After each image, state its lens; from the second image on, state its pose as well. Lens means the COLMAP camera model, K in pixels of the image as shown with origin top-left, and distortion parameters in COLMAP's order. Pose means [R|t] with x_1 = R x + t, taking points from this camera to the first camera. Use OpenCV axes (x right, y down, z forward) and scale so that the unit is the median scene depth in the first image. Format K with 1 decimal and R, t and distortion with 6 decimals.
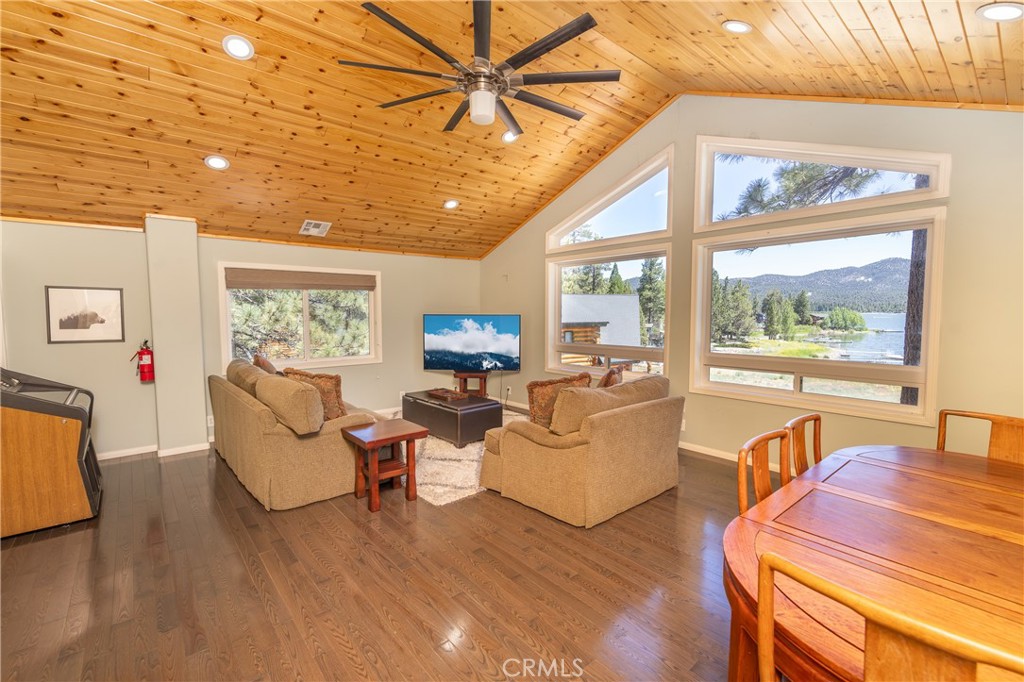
lens RADIAL K [[441.8, 0, 514.8], [0, 441.8, 337.4], [0, 0, 1]] dist [-0.001406, -0.000087]
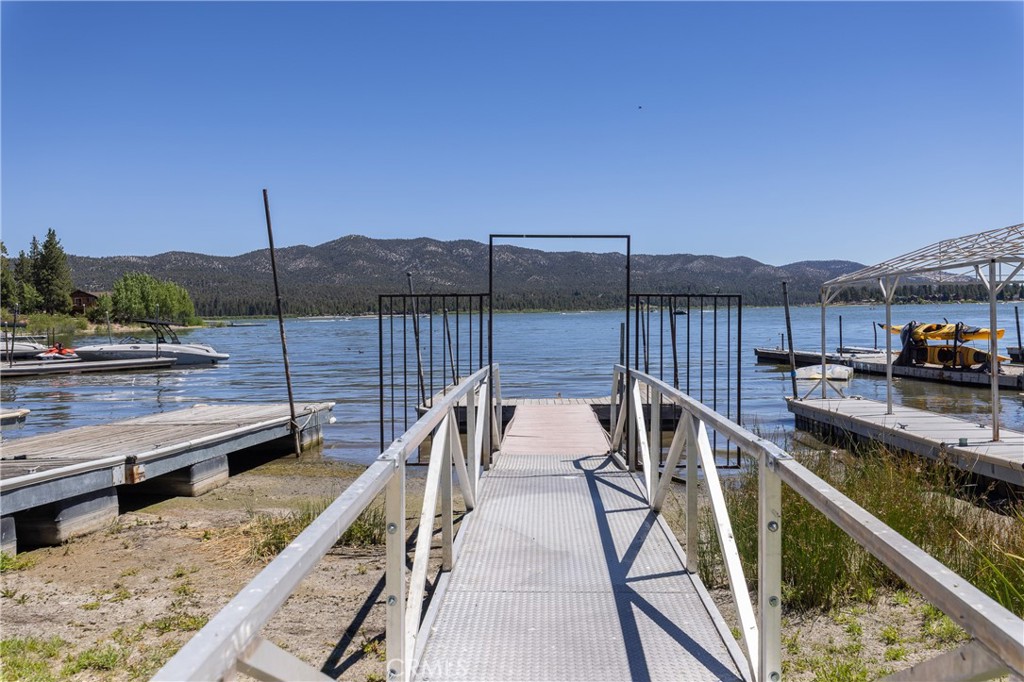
lens RADIAL K [[854.4, 0, 513.1], [0, 854.4, 341.1], [0, 0, 1]] dist [0.006991, 0.000586]
pose [[0.637497, -0.036645, 0.769581, 0.352770], [0.065280, 0.997845, -0.006562, 0.030735], [-0.767682, 0.054422, 0.638516, 0.205840]]
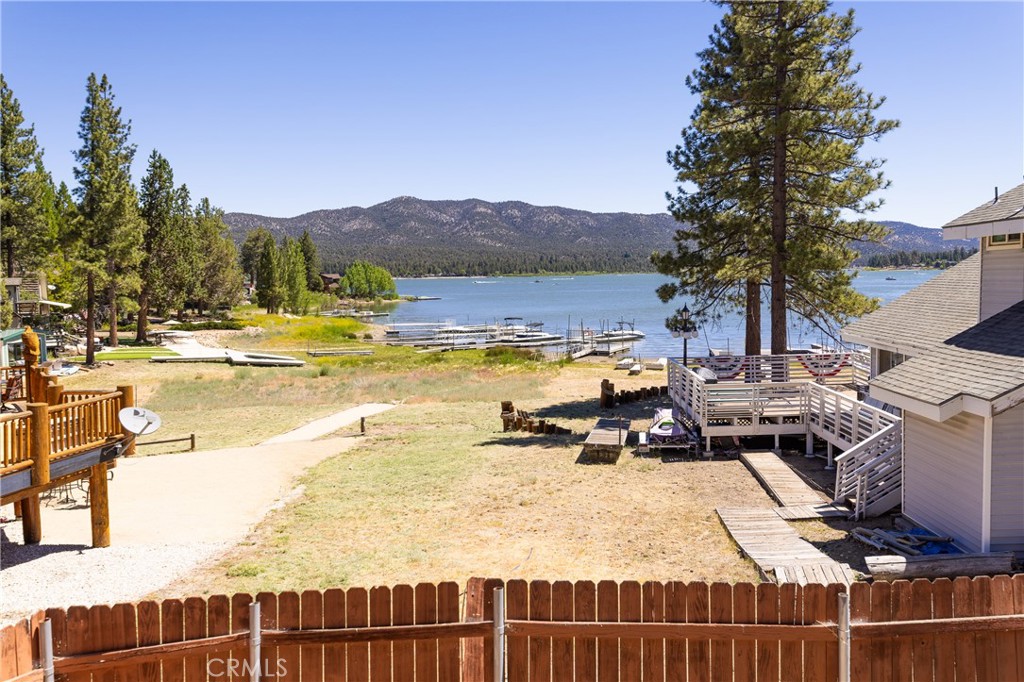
lens RADIAL K [[854.4, 0, 513.2], [0, 854.4, 338.1], [0, 0, 1]] dist [0.006991, 0.000586]
pose [[0.676079, -0.064417, 0.734008, 0.018337], [0.058632, 0.997716, 0.033556, 0.010213], [-0.734492, 0.020349, 0.678312, 0.065761]]
